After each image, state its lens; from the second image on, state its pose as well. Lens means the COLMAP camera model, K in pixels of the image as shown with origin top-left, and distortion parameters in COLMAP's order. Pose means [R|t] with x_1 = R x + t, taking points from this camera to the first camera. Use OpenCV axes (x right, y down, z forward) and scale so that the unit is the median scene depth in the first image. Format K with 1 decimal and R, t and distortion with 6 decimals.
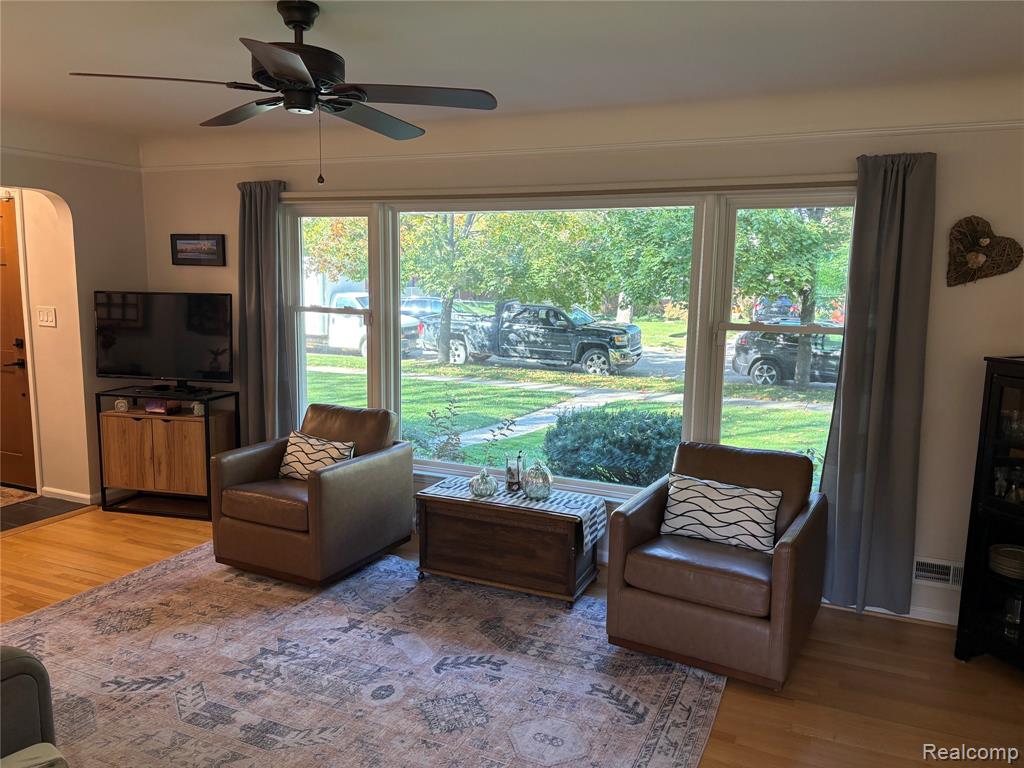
lens RADIAL K [[789.0, 0, 489.4], [0, 789.0, 387.8], [0, 0, 1]] dist [0.054087, -0.001572]
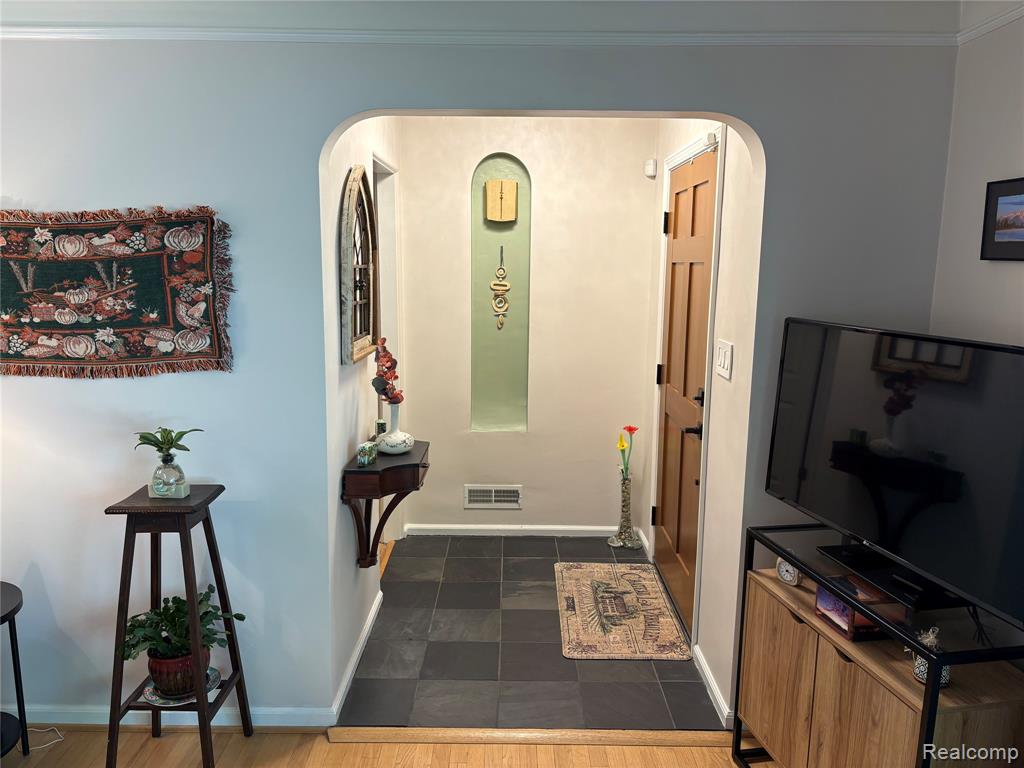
lens RADIAL K [[778.4, 0, 507.6], [0, 778.4, 389.5], [0, 0, 1]] dist [0.089595, -0.104307]
pose [[0.436251, 0.148926, -0.887415, -0.204949], [-0.137888, 0.985625, 0.097623, -0.142615], [0.889197, 0.079775, 0.450515, 0.909584]]
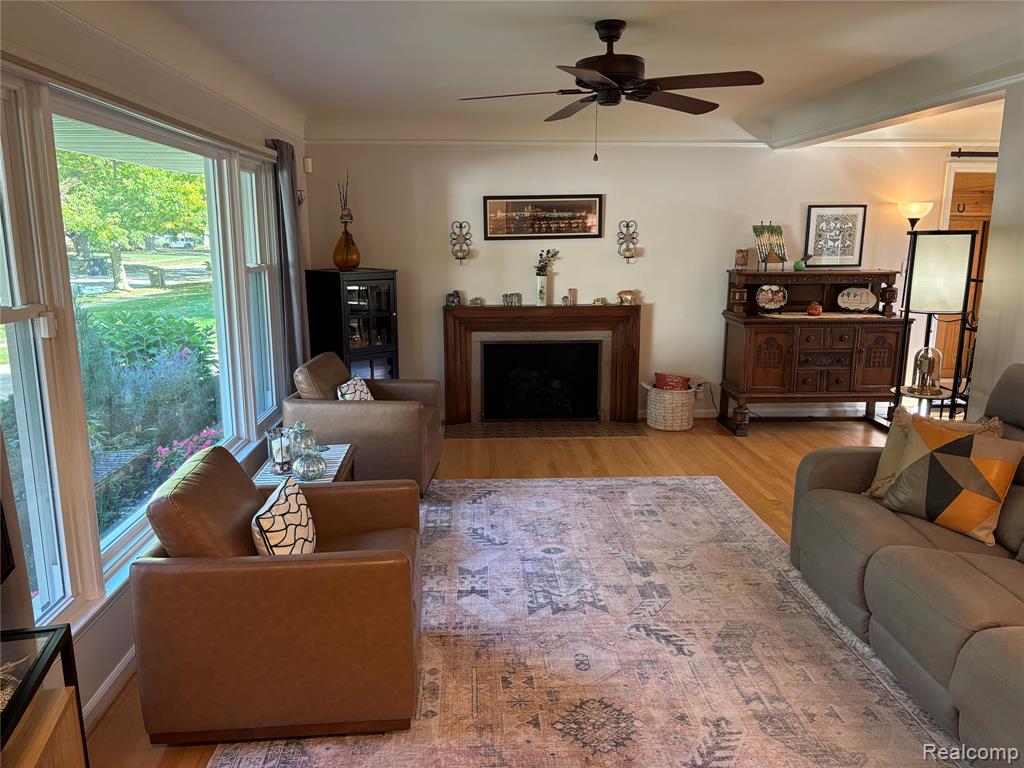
lens RADIAL K [[778.4, 0, 507.6], [0, 778.4, 389.5], [0, 0, 1]] dist [0.089595, -0.104307]
pose [[-0.485622, -0.184923, 0.854385, -0.955594], [0.125074, 0.952615, 0.277275, -0.200141], [-0.865175, 0.241512, -0.439482, 1.296120]]
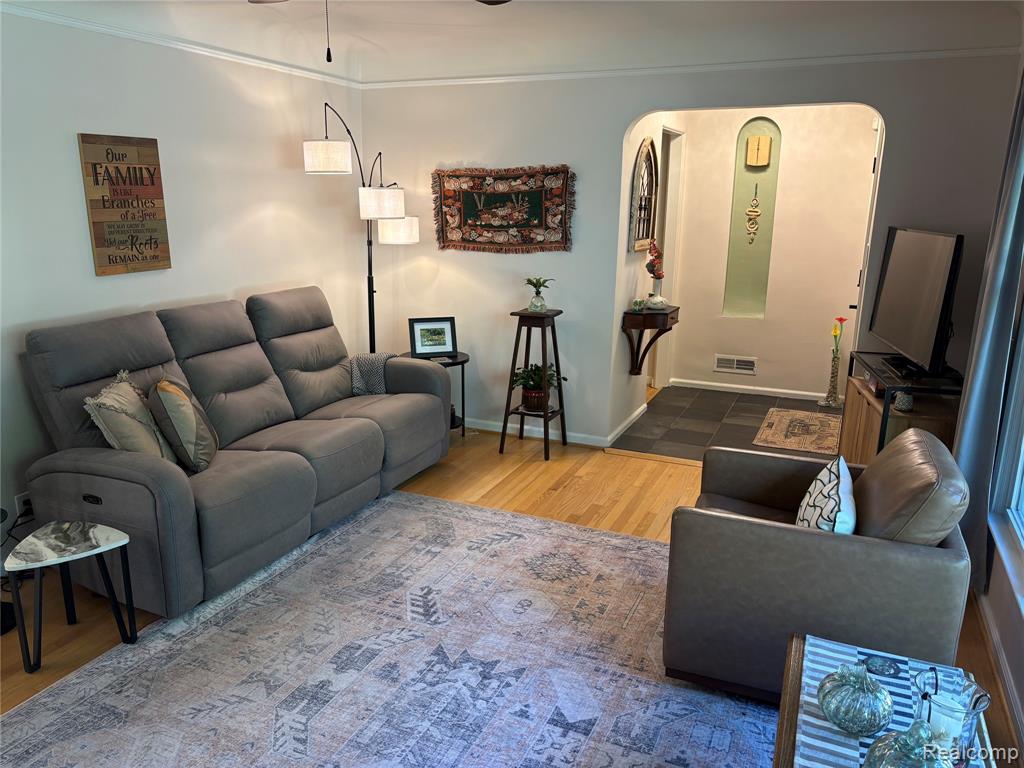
lens RADIAL K [[778.4, 0, 507.6], [0, 778.4, 389.5], [0, 0, 1]] dist [0.089595, -0.104307]
pose [[0.039173, 0.236823, -0.970763, 0.400936], [-0.157161, 0.960877, 0.228069, -0.118320], [0.986796, 0.143631, 0.074860, 0.833913]]
